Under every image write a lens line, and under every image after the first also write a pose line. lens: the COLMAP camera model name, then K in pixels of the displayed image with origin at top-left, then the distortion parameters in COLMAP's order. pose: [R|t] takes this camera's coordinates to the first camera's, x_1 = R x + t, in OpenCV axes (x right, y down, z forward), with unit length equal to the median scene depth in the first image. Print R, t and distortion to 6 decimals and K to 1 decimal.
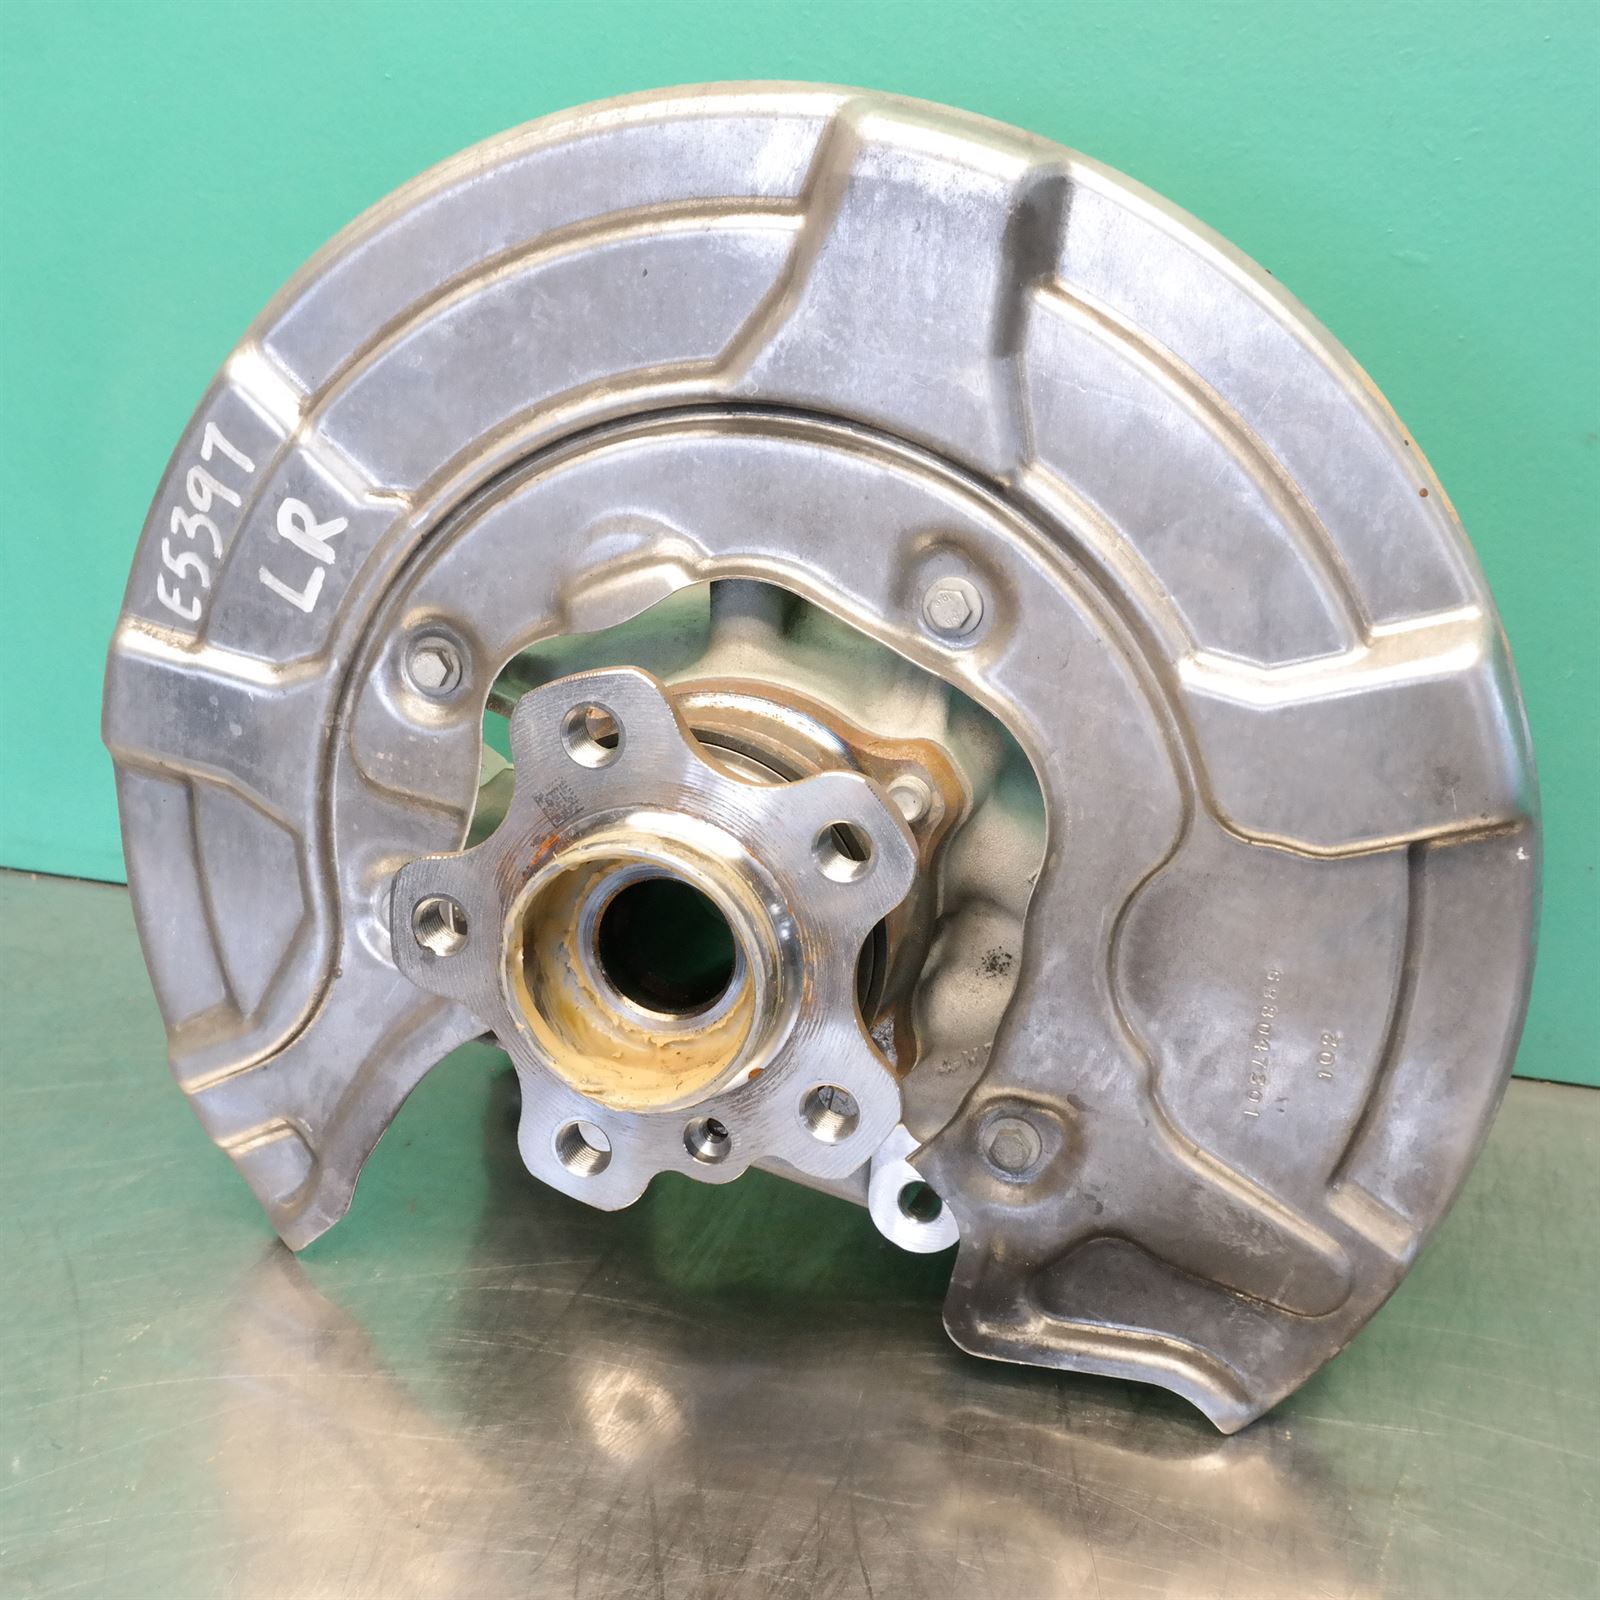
lens RADIAL K [[2143.5, 0, 794.1], [0, 2143.5, 796.7], [0, 0, 1]] dist [0.015549, 0.000000]
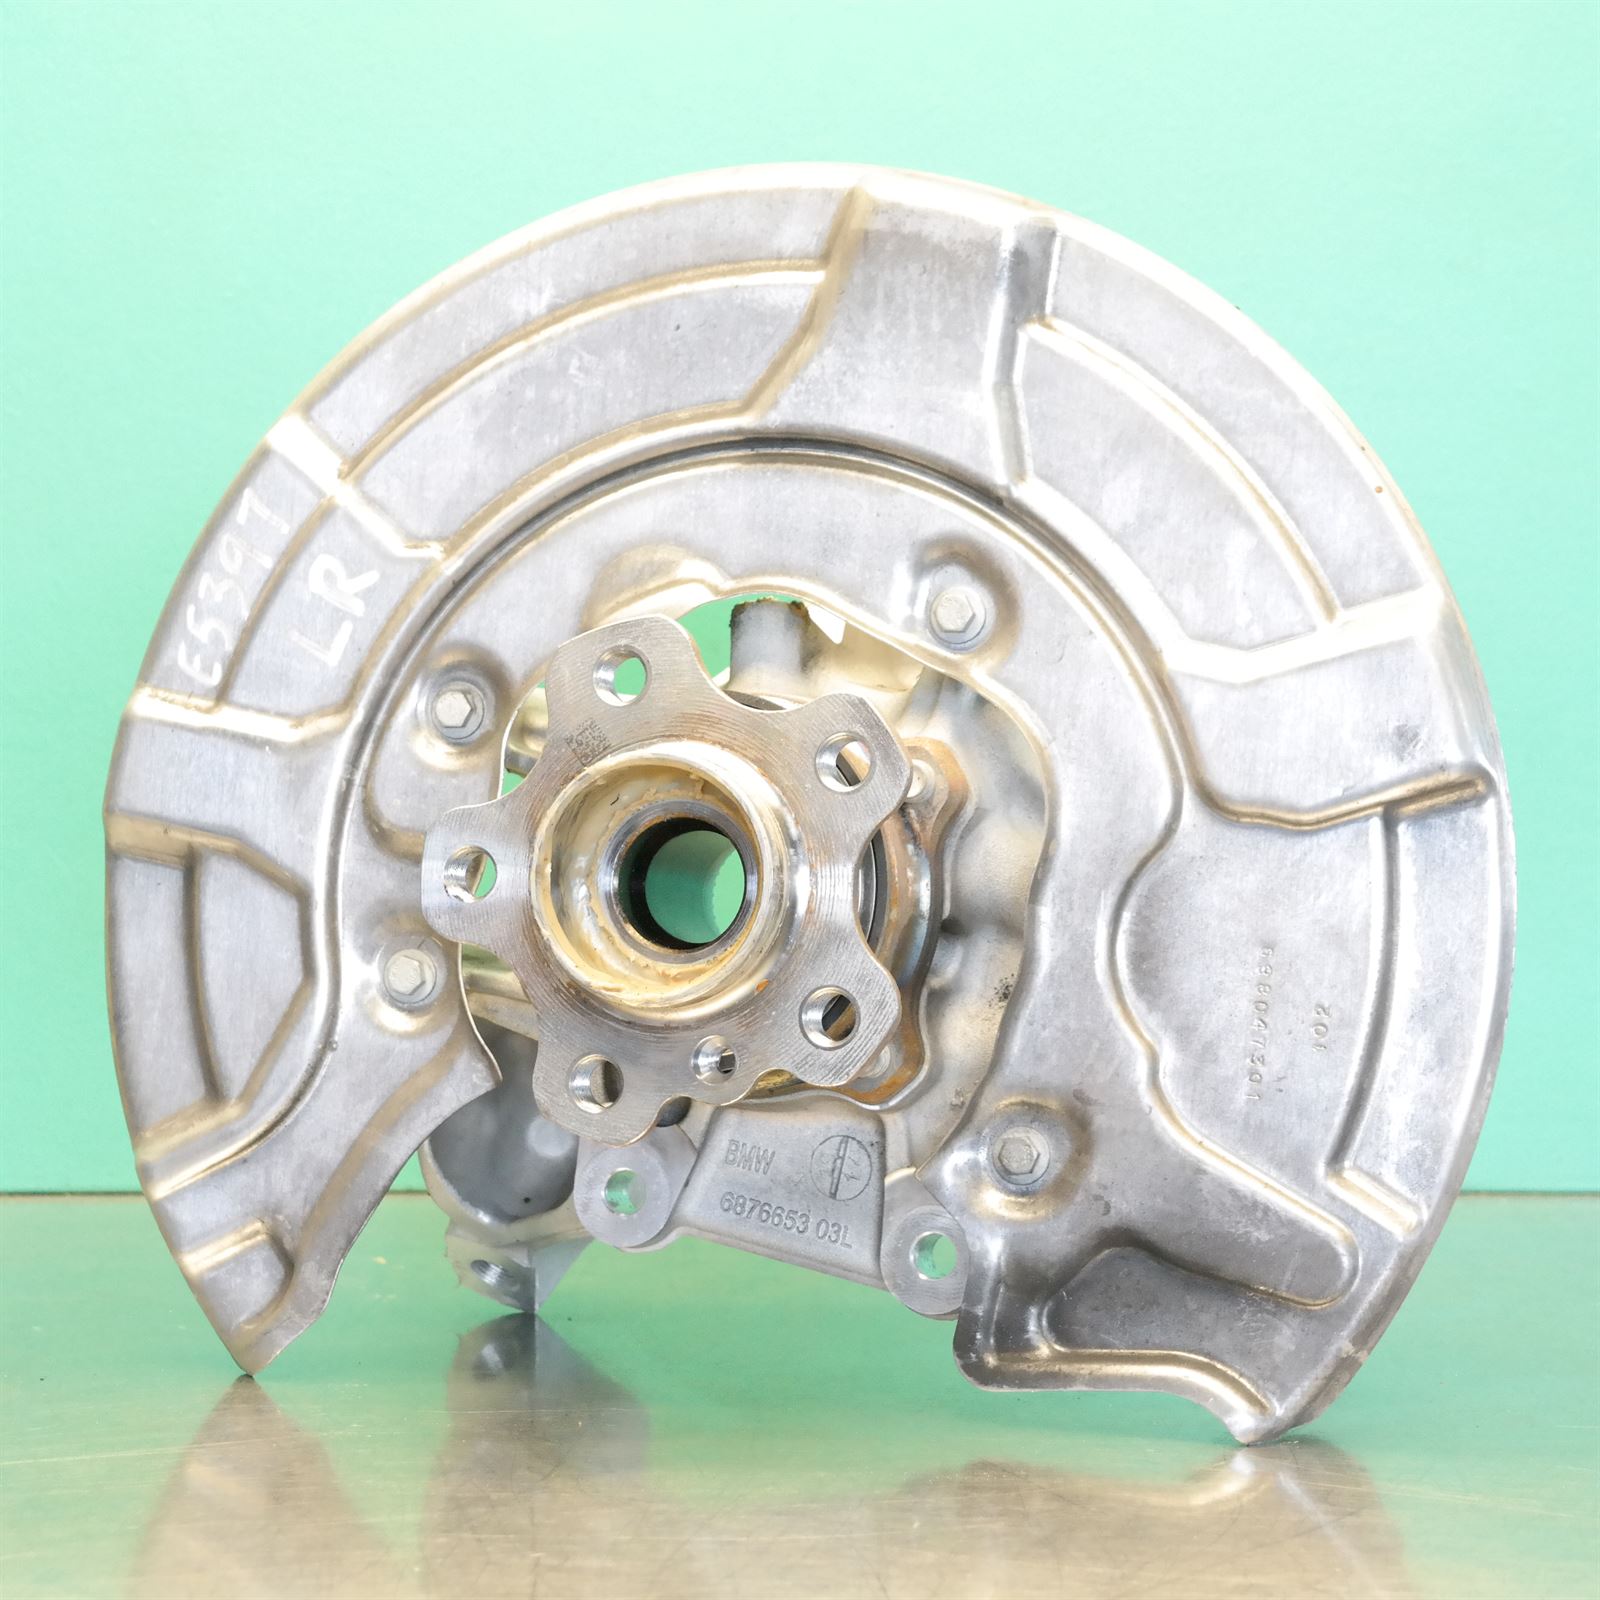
lens RADIAL K [[4680.7, 0, 797.7], [0, 4680.7, 800.6], [0, 0, 1]] dist [0.239045, 0.000000]
pose [[0.999564, 0.011240, -0.027305, 0.056962], [-0.019491, 0.945793, -0.324184, 0.729015], [0.022181, 0.324574, 0.945600, -1.131688]]
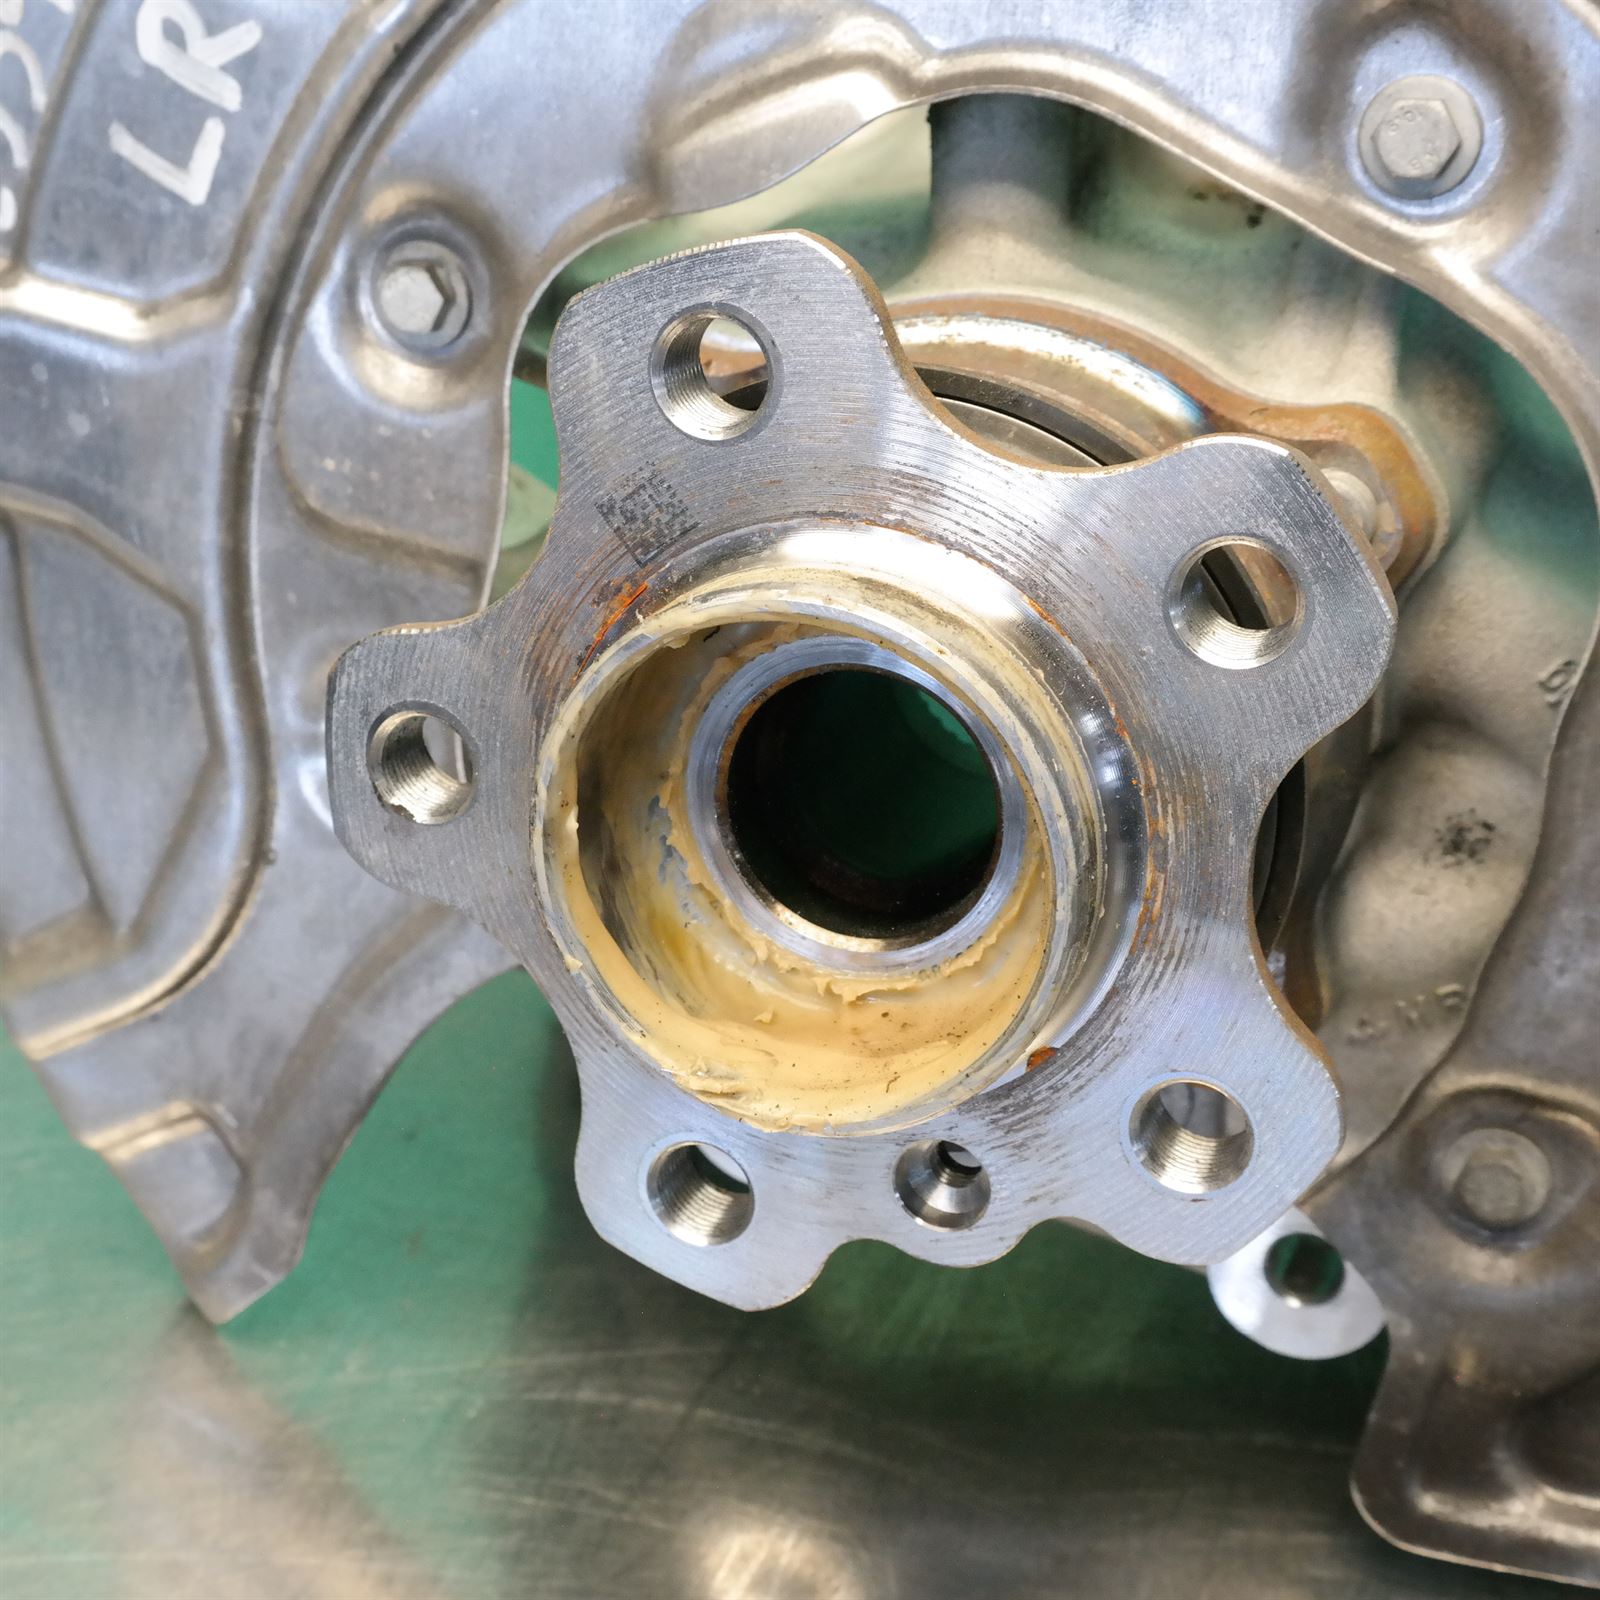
lens RADIAL K [[2528.9, 0, 794.0], [0, 2528.9, 792.7], [0, 0, 1]] dist [-0.026410, 0.000000]
pose [[0.998333, -0.000105, -0.057708, -0.038027], [0.003371, 0.998397, 0.056495, 0.030854], [0.057610, -0.056595, 0.996734, 0.375211]]
